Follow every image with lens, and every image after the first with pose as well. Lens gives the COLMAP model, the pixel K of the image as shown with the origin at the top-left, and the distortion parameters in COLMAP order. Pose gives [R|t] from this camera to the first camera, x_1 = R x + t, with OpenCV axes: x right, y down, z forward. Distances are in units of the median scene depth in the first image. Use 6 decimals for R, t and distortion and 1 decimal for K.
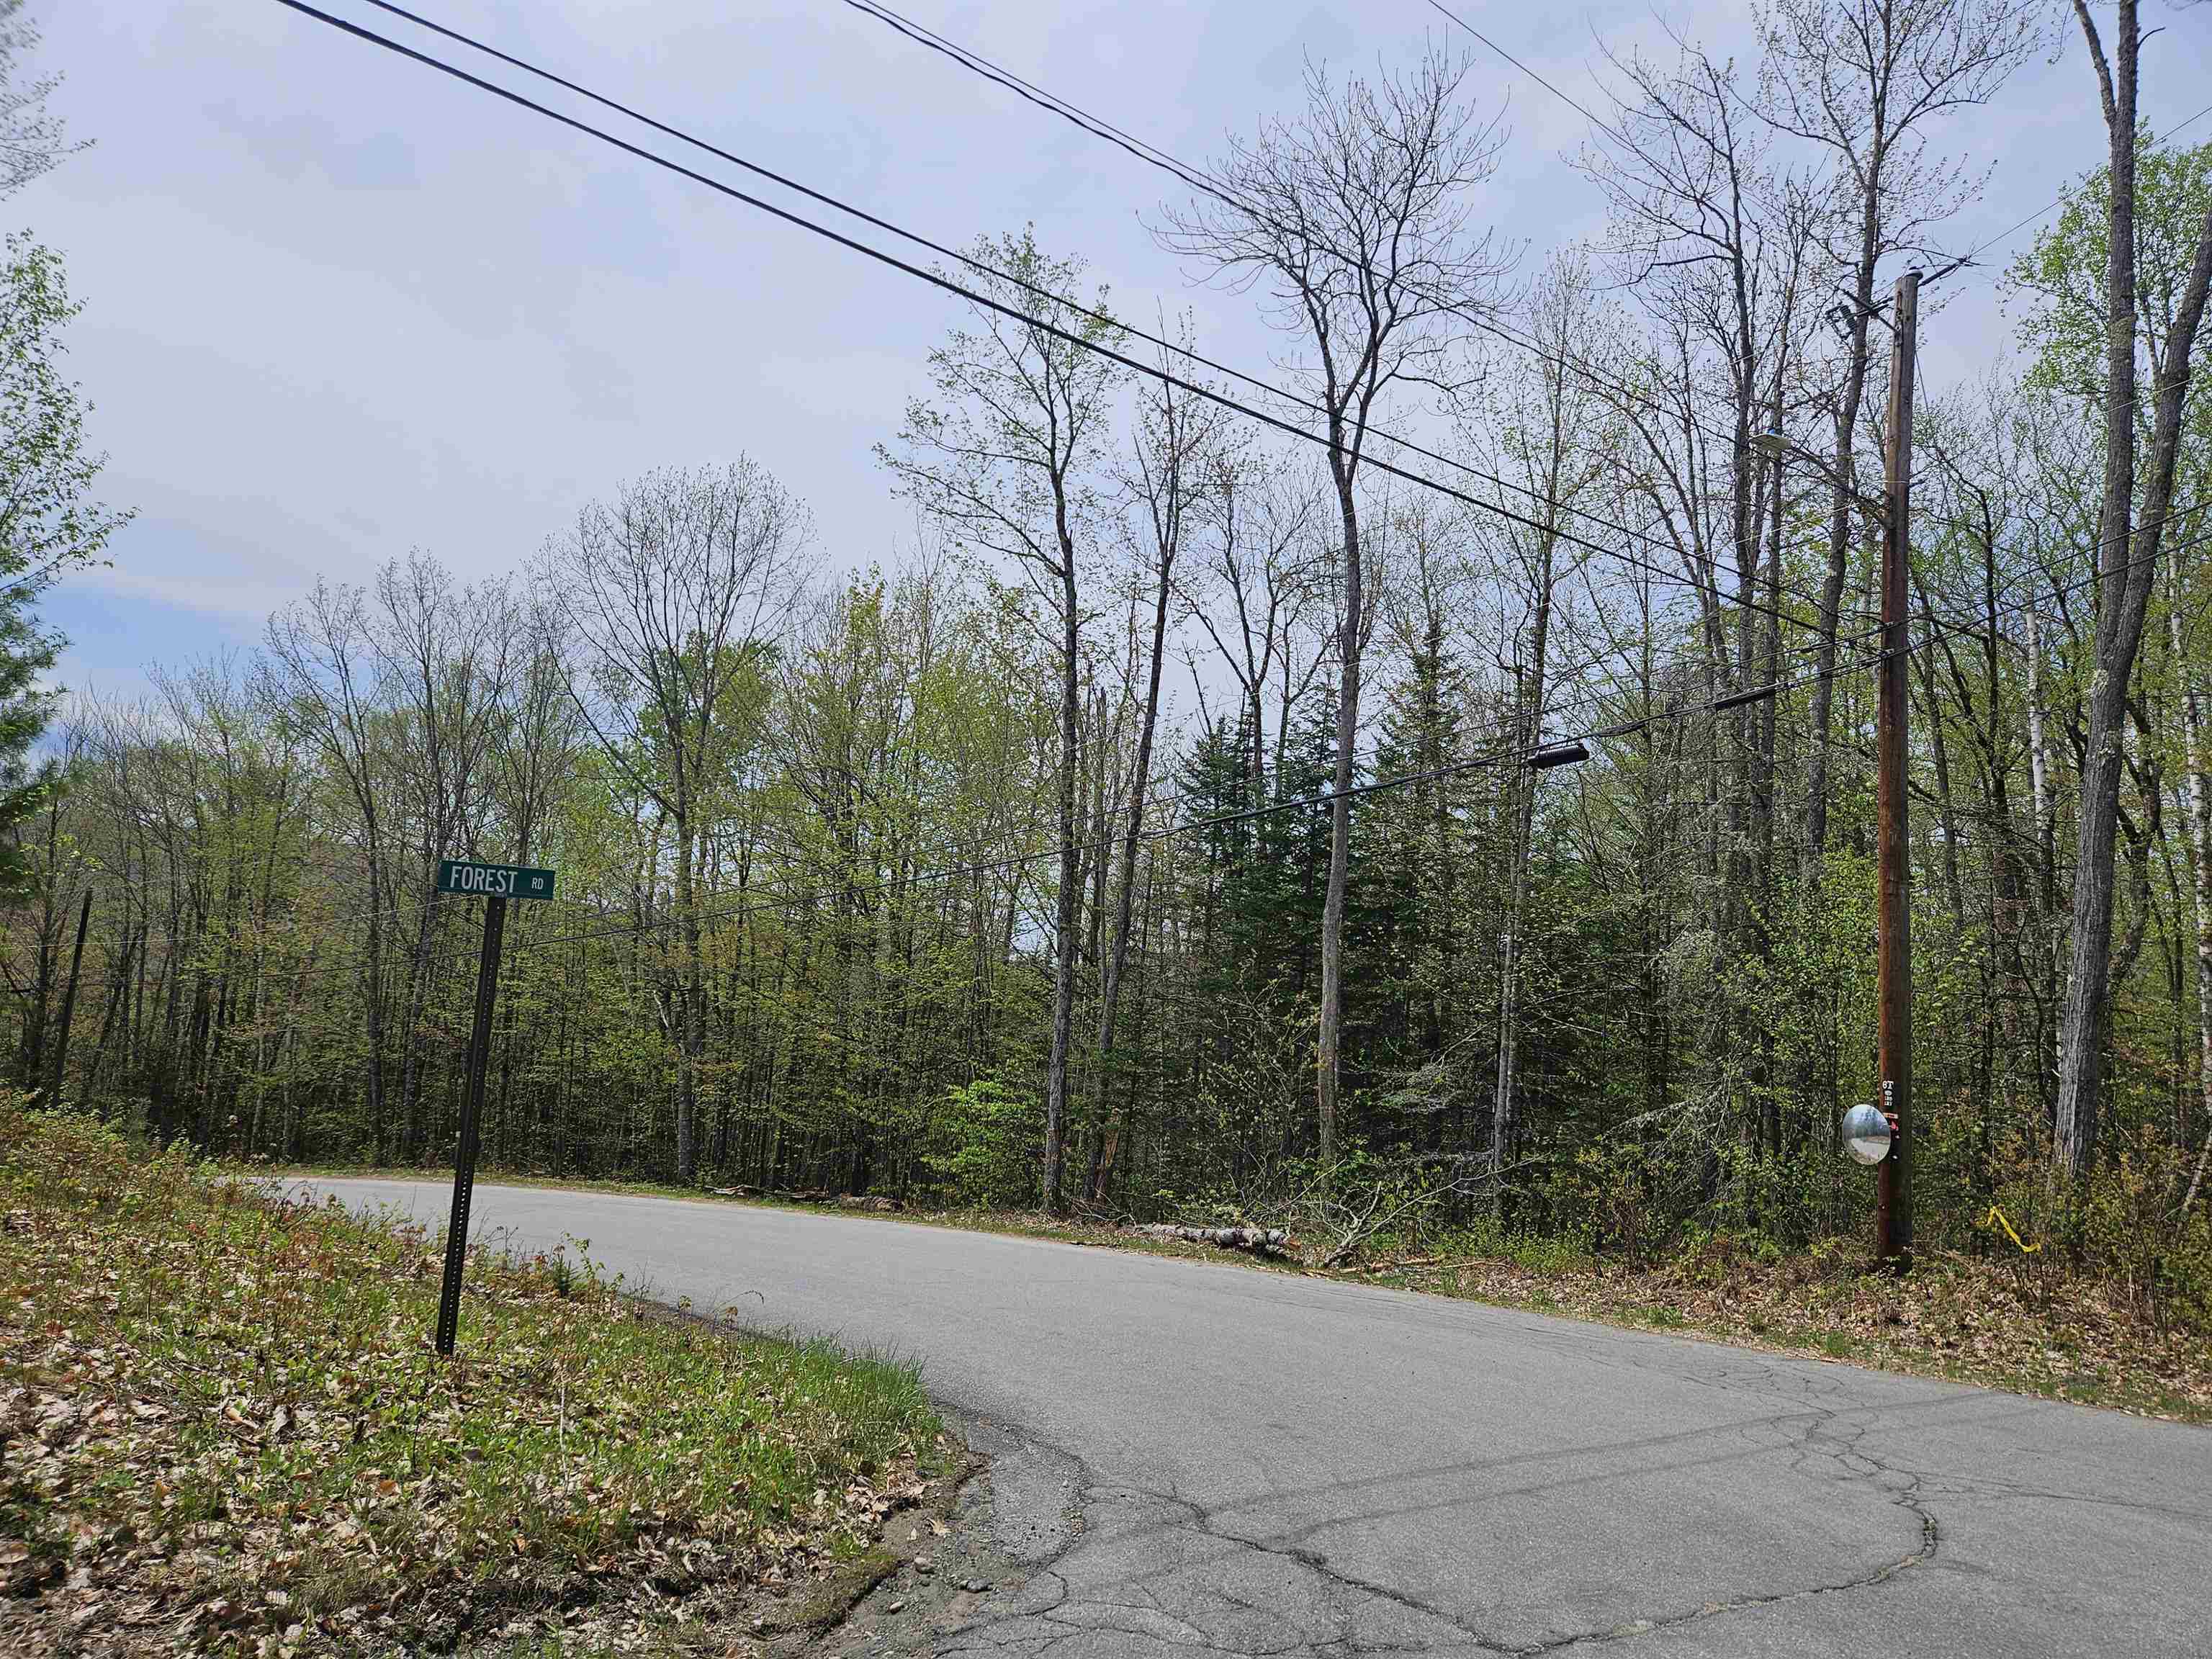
lens RADIAL K [[1481.2, 0, 1108.3], [0, 1481.2, 797.9], [0, 0, 1]] dist [0.089891, -0.087071]
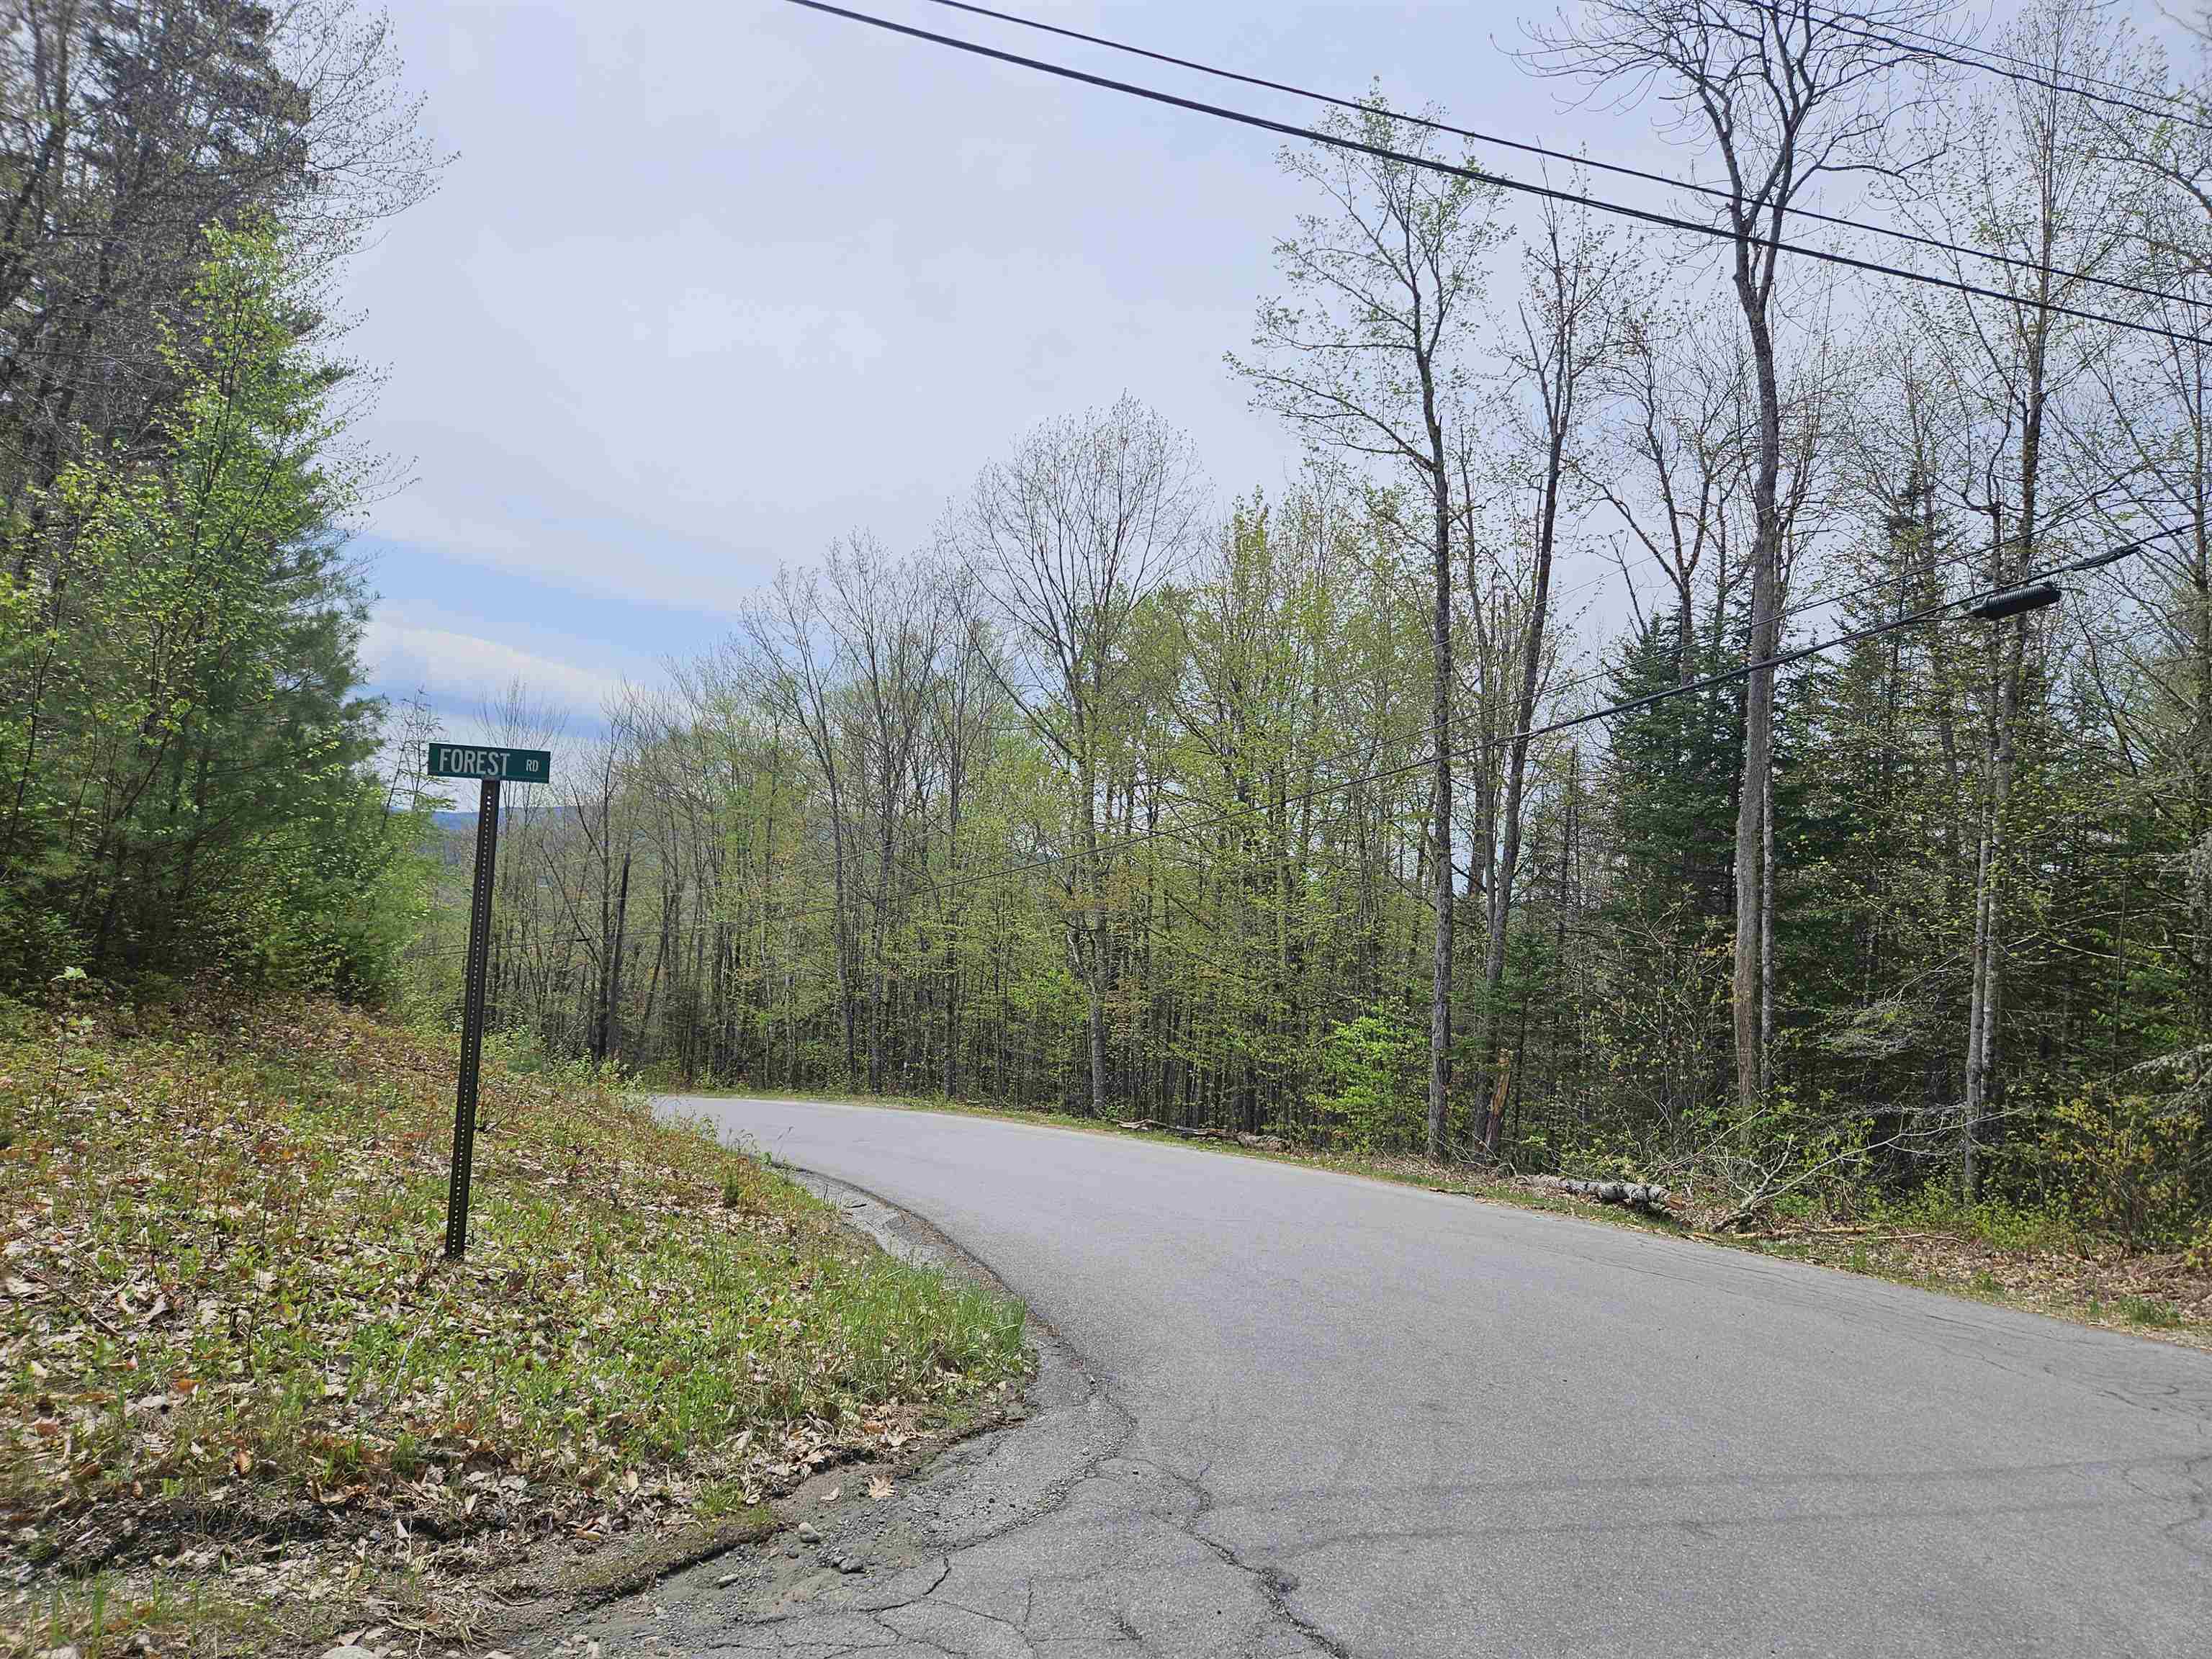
lens RADIAL K [[1473.3, 0, 1106.0], [0, 1473.3, 829.5], [0, 0, 1]] dist [0.078398, -0.068592]
pose [[0.943852, -0.037169, -0.328271, 0.073182], [0.054047, 0.997636, 0.042440, 0.021718], [0.325918, -0.057799, 0.943630, 0.067712]]
